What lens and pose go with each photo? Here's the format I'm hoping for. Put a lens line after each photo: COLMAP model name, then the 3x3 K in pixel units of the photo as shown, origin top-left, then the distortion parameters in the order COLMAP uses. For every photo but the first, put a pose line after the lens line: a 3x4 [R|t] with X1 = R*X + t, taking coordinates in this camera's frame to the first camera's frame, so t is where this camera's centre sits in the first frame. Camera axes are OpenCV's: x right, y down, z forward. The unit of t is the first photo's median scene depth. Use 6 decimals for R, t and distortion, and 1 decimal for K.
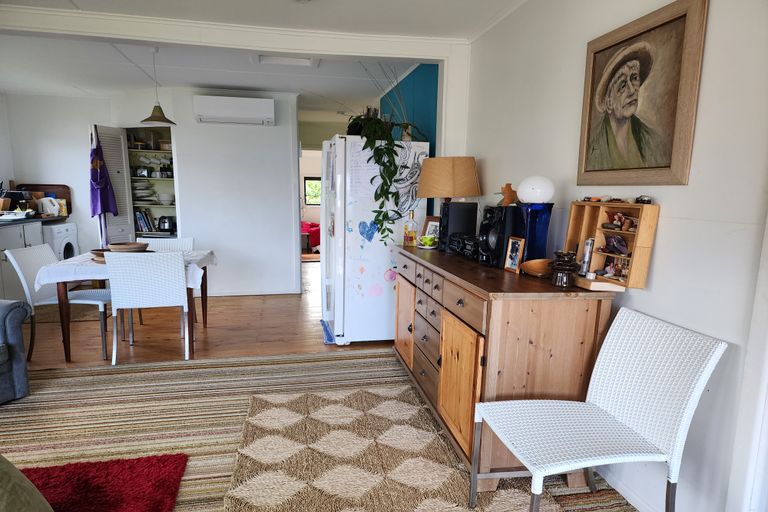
lens RADIAL K [[500.0, 0, 384.0], [0, 500.0, 256.0], [0, 0, 1]] dist [-0.000275, -0.000689]
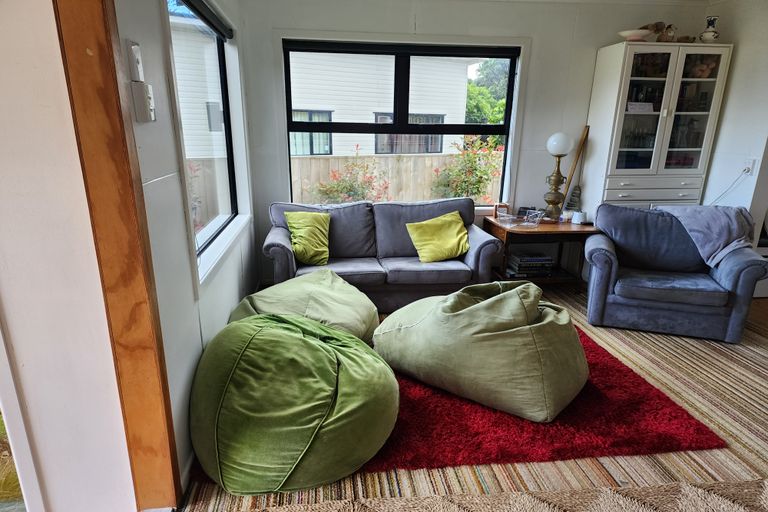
lens RADIAL K [[500.0, 0, 384.0], [0, 500.0, 256.0], [0, 0, 1]] dist [-0.000275, -0.000689]
pose [[-0.080552, 0.227951, -0.970335, 0.510832], [-0.143581, 0.960692, 0.237605, -0.074201], [0.986355, 0.158462, -0.044656, 0.384272]]
